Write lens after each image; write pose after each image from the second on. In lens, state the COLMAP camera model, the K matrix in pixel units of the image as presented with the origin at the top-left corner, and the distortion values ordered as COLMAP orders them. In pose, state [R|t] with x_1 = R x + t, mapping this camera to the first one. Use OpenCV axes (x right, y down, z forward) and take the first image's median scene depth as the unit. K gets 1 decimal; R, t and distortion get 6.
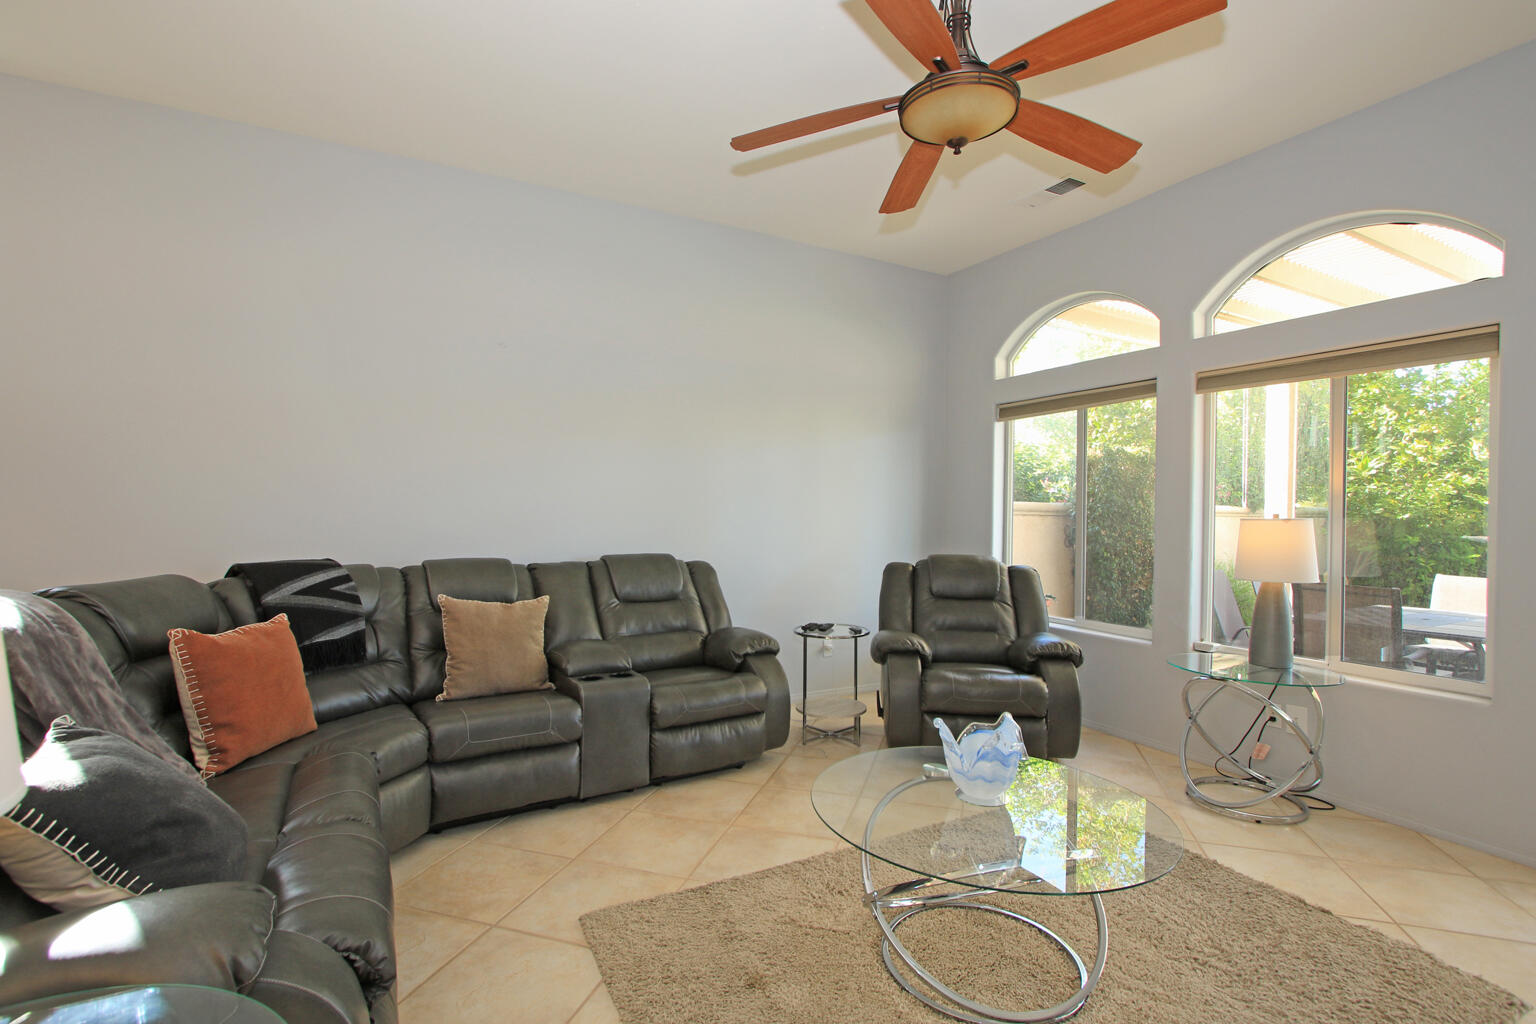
lens RADIAL K [[704.1, 0, 764.3], [0, 704.1, 541.3], [0, 0, 1]] dist [-0.000587, 0.000257]
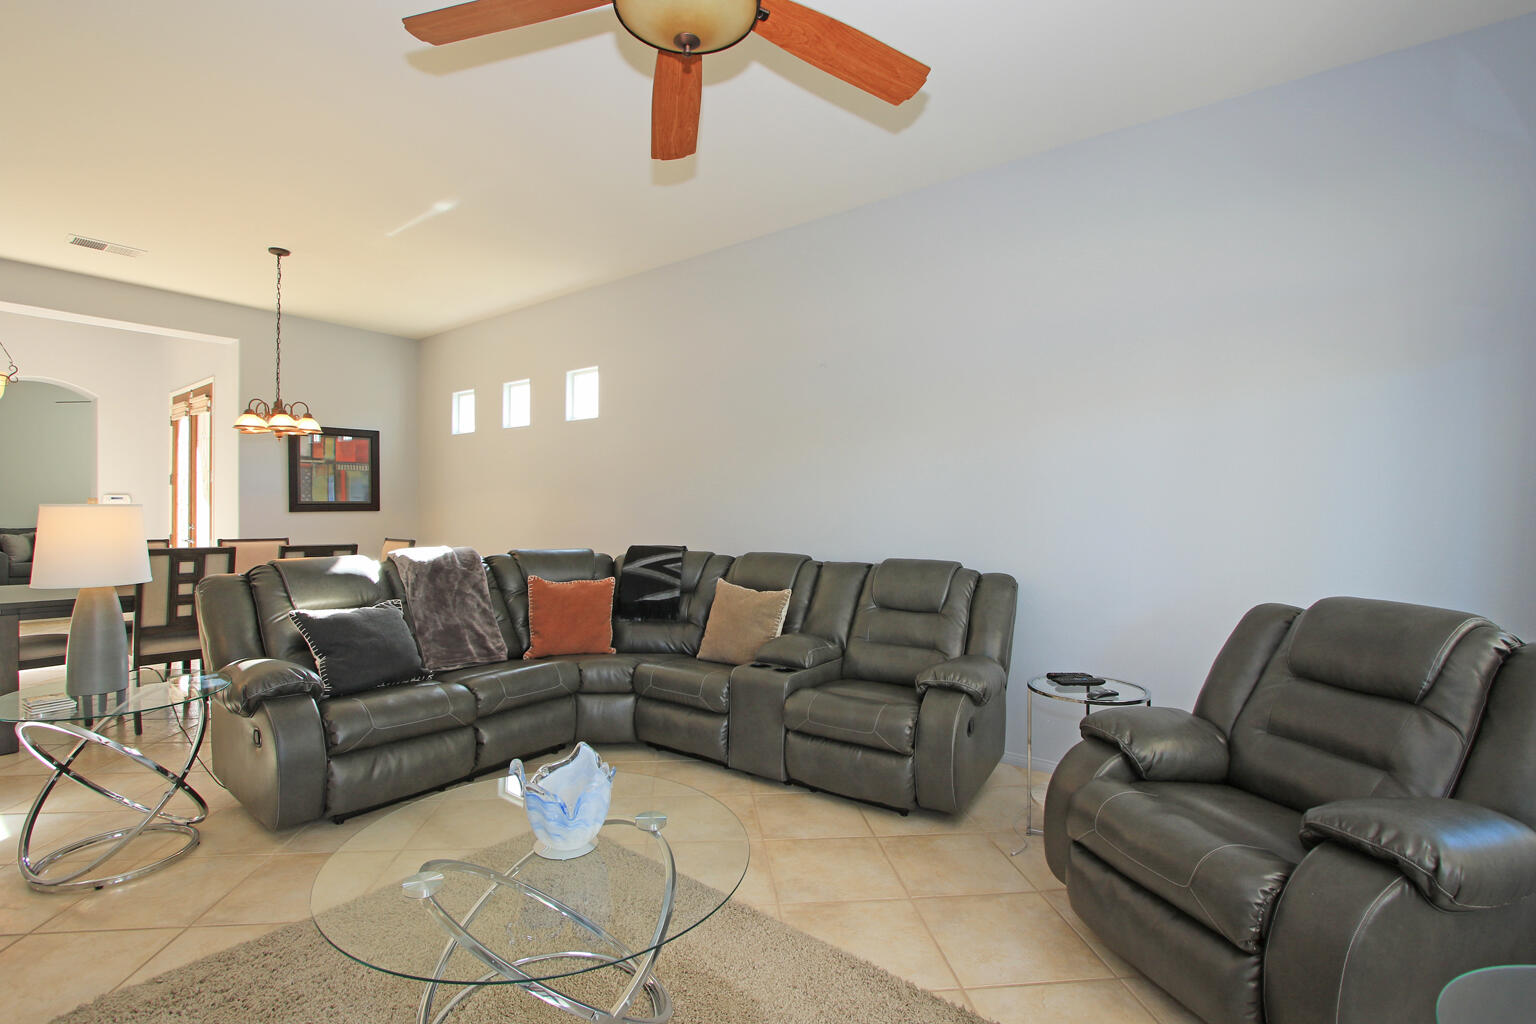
lens RADIAL K [[713.9, 0, 759.0], [0, 713.9, 519.9], [0, 0, 1]] dist [-0.014724, 0.000765]
pose [[0.387079, 0.002016, -0.922044, 0.809667], [-0.040810, 0.999055, -0.014948, -0.014044], [0.921143, 0.043414, 0.386795, 0.588778]]
